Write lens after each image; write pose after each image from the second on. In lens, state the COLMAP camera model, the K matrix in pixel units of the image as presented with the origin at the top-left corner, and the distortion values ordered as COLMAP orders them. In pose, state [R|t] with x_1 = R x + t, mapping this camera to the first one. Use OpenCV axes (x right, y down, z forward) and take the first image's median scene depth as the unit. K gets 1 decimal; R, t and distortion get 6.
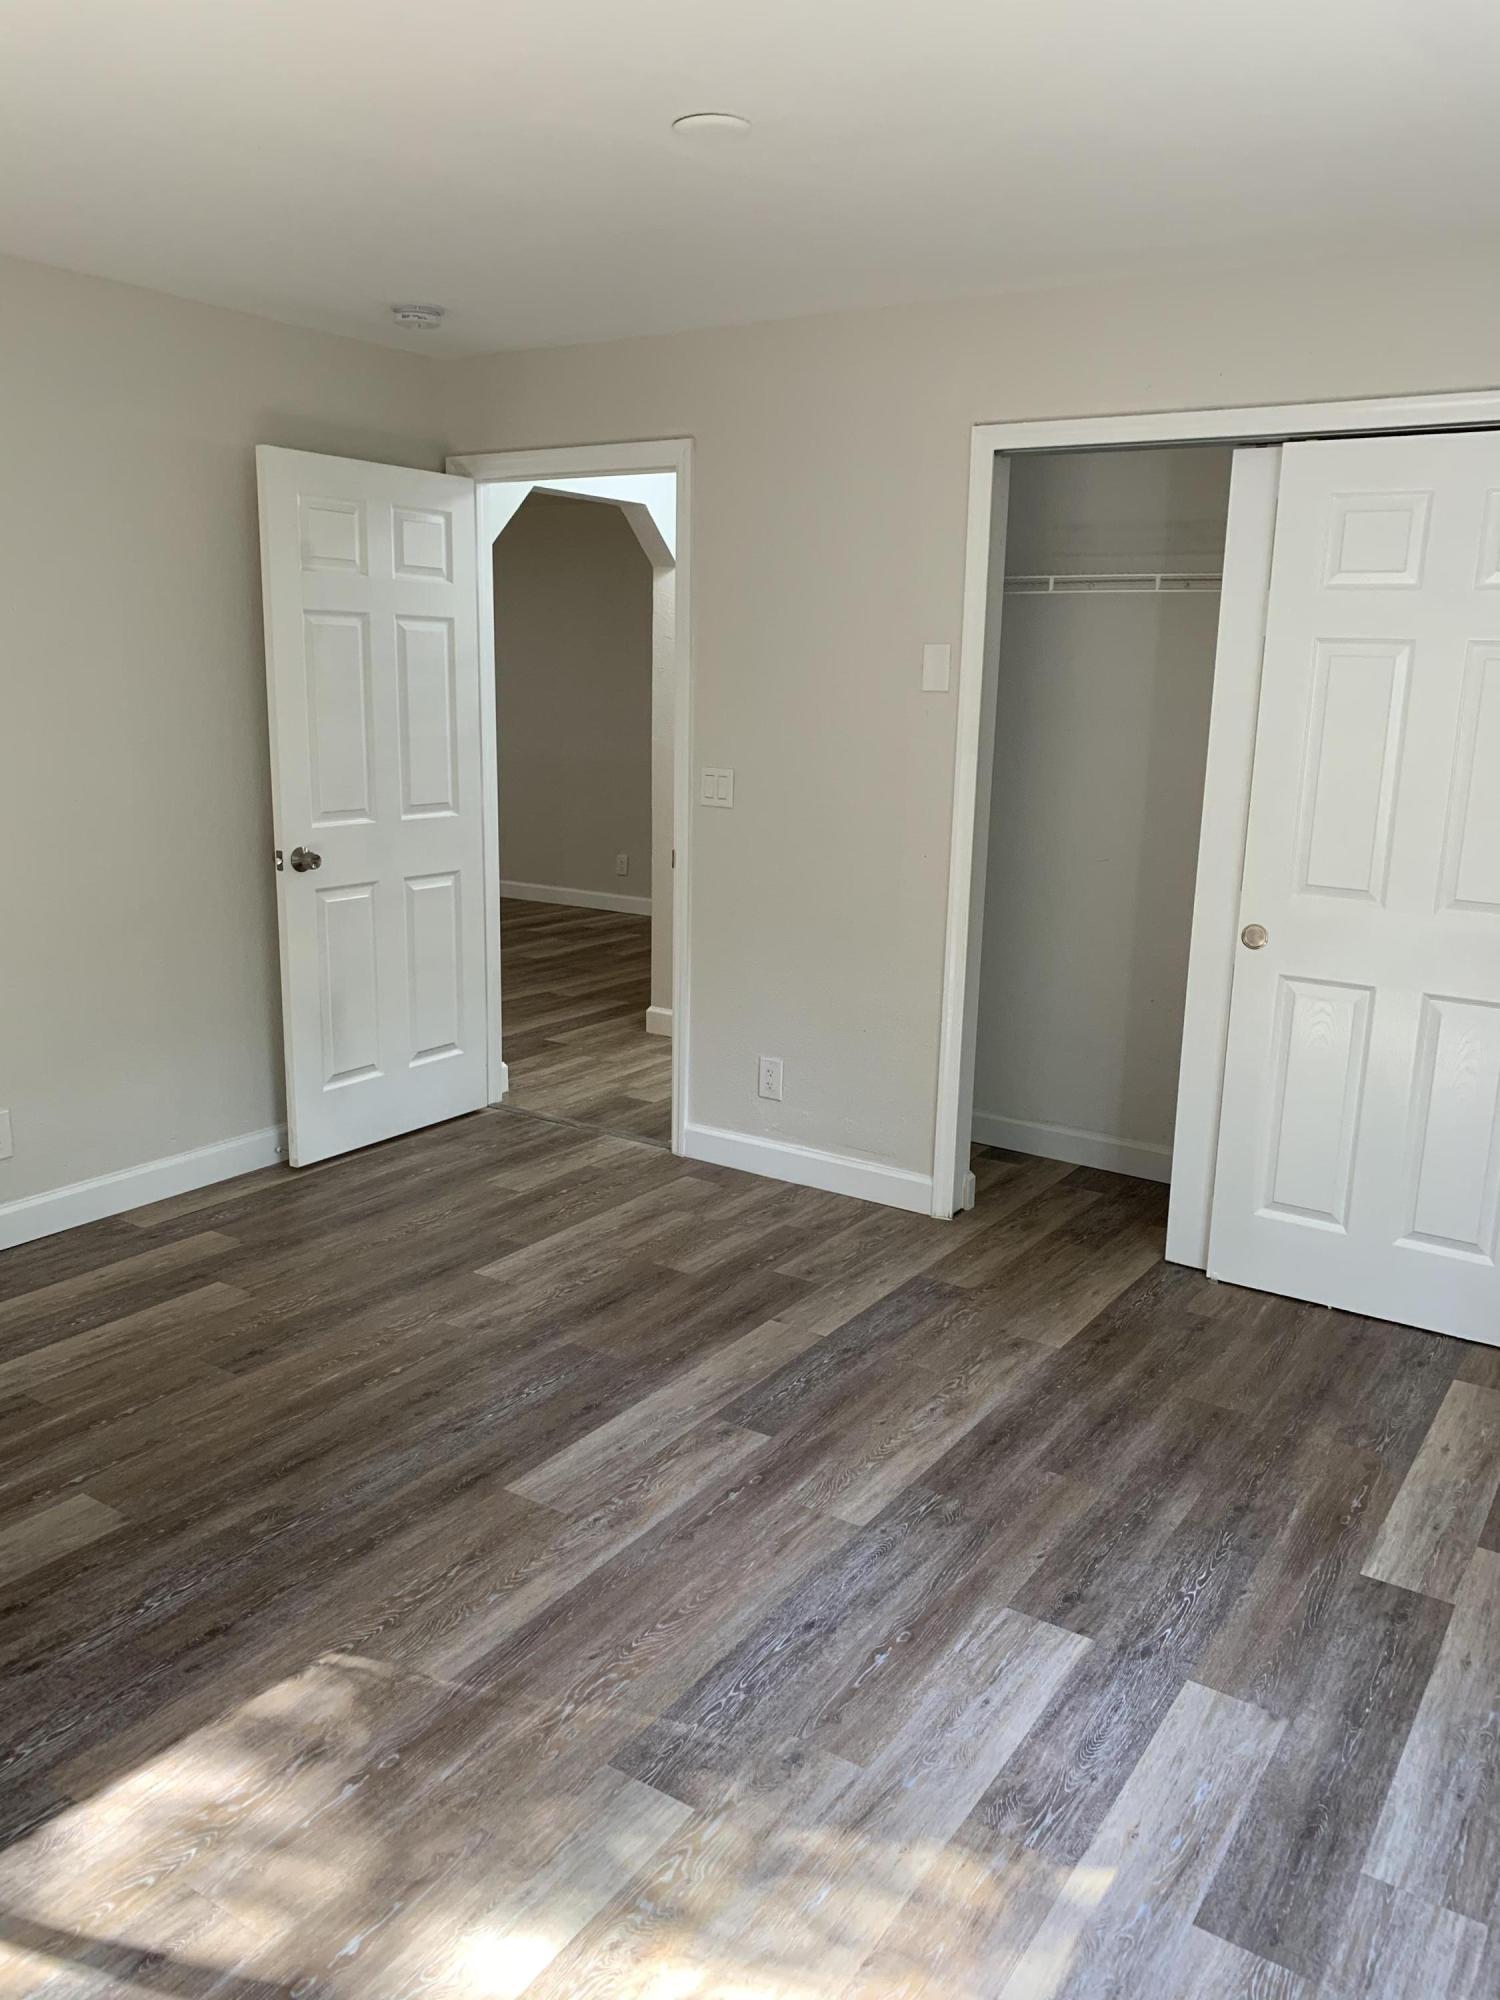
lens RADIAL K [[1531.8, 0, 756.4], [0, 1531.8, 997.8], [0, 0, 1]] dist [0.046490, -0.060730]
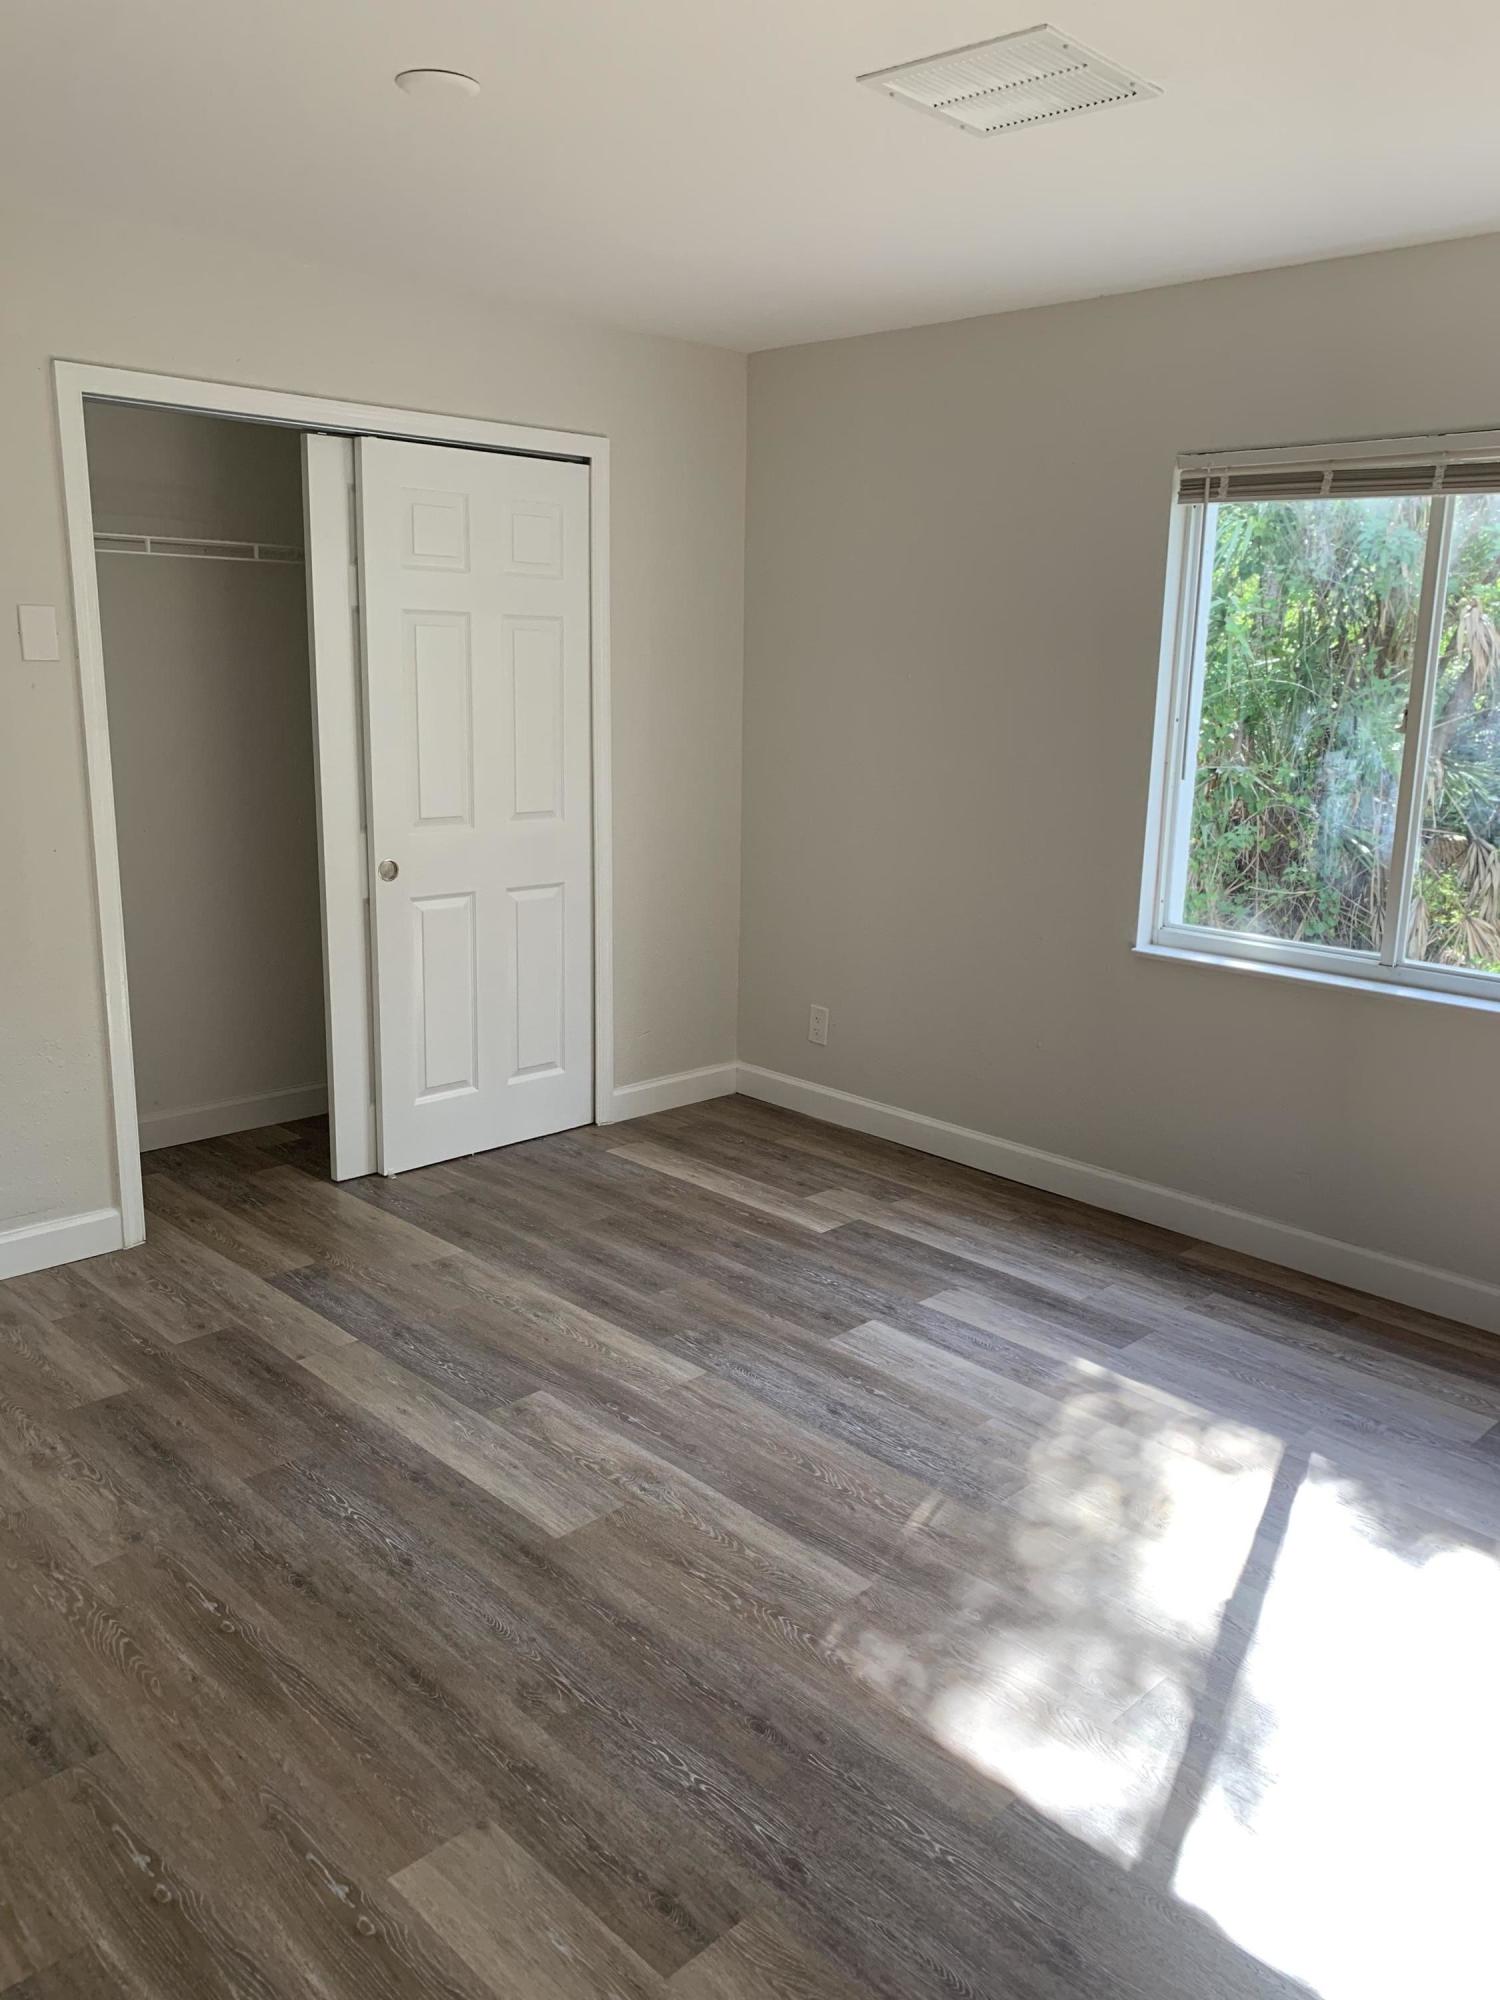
lens RADIAL K [[1531.8, 0, 756.4], [0, 1531.8, 997.8], [0, 0, 1]] dist [0.046490, -0.060730]
pose [[0.206307, -0.240181, 0.948552, -0.888278], [0.195585, 0.959965, 0.200532, -0.151086], [-0.958741, 0.144151, 0.245023, 0.566815]]
